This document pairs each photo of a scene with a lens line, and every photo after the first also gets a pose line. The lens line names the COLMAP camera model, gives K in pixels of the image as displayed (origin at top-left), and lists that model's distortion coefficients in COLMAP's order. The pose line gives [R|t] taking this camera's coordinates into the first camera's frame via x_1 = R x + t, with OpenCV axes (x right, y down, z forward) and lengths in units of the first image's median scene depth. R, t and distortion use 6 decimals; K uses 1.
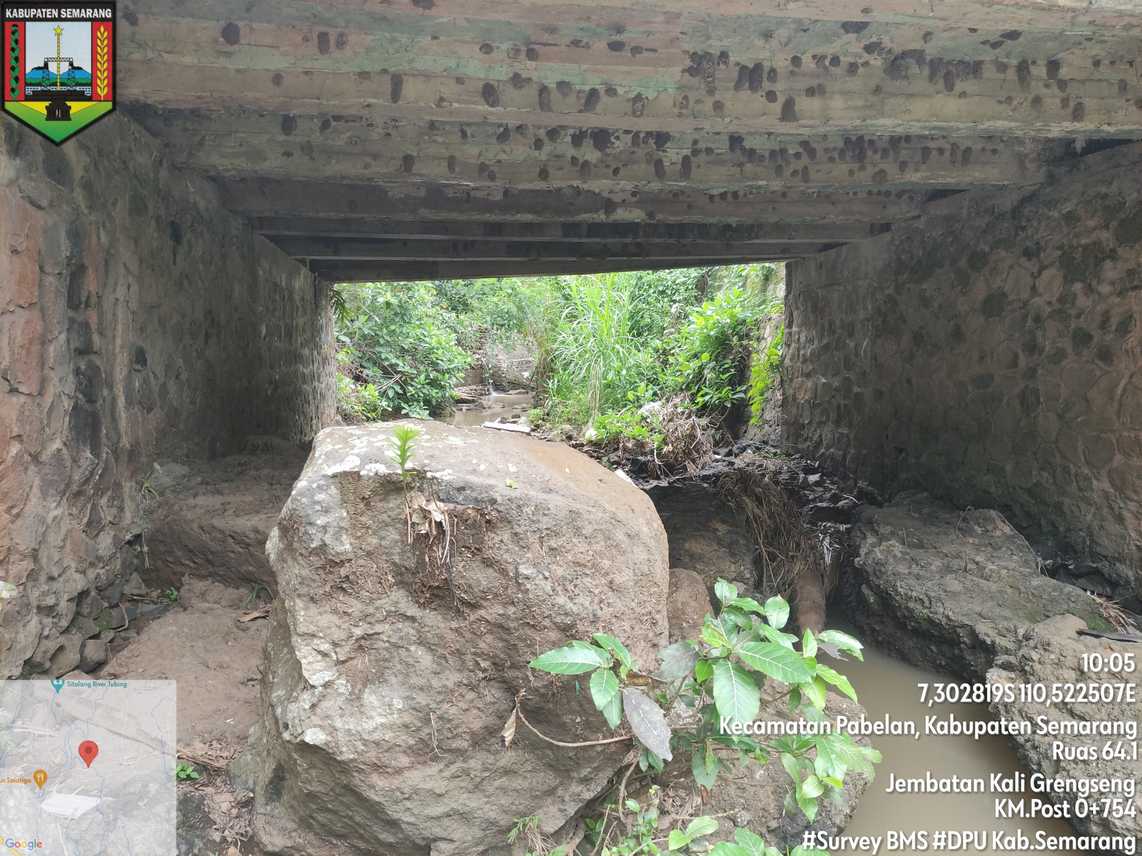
lens RADIAL K [[833.3, 0, 571.4], [0, 833.3, 425.8], [0, 0, 1]] dist [0.058237, -0.062265]
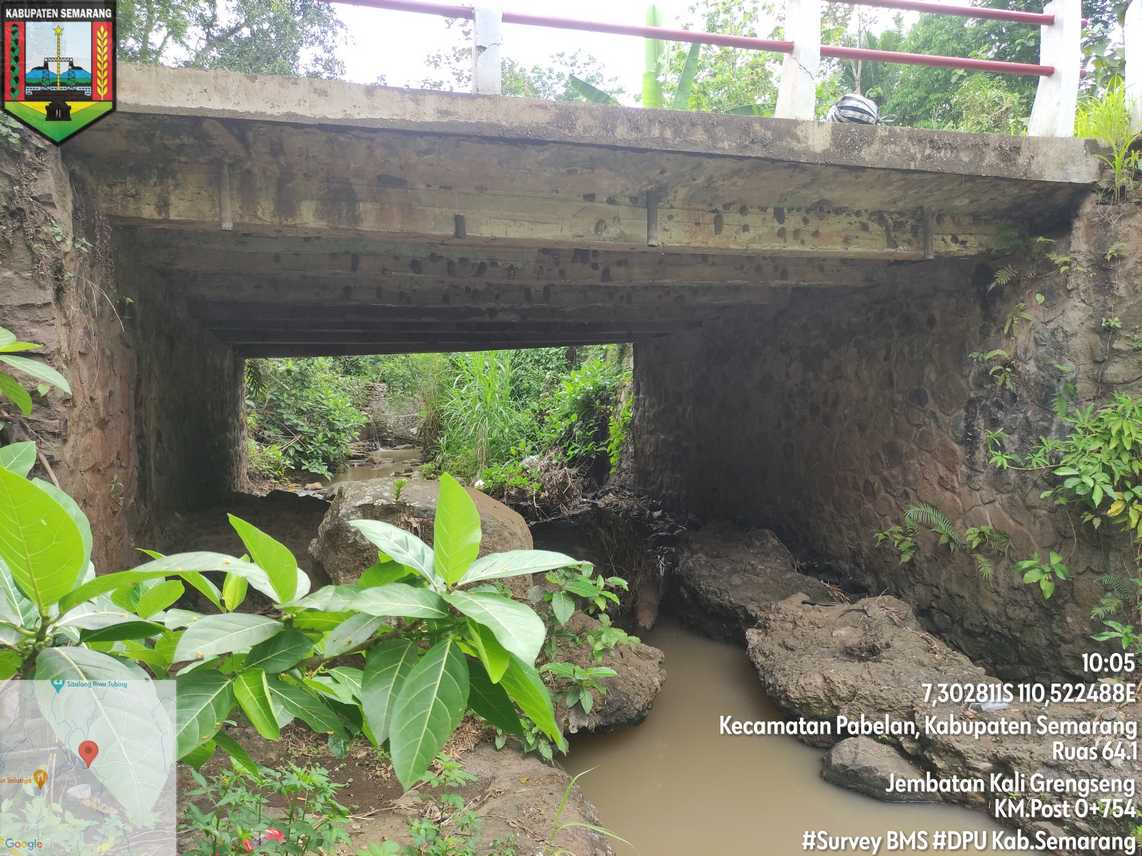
lens RADIAL K [[853.1, 0, 562.2], [0, 853.1, 428.0], [0, 0, 1]] dist [0.048544, -0.005905]
pose [[0.991696, -0.019323, 0.127141, -0.026416], [0.026491, 0.998139, -0.054932, -0.000285], [-0.125842, 0.057844, 0.990362, -0.438062]]
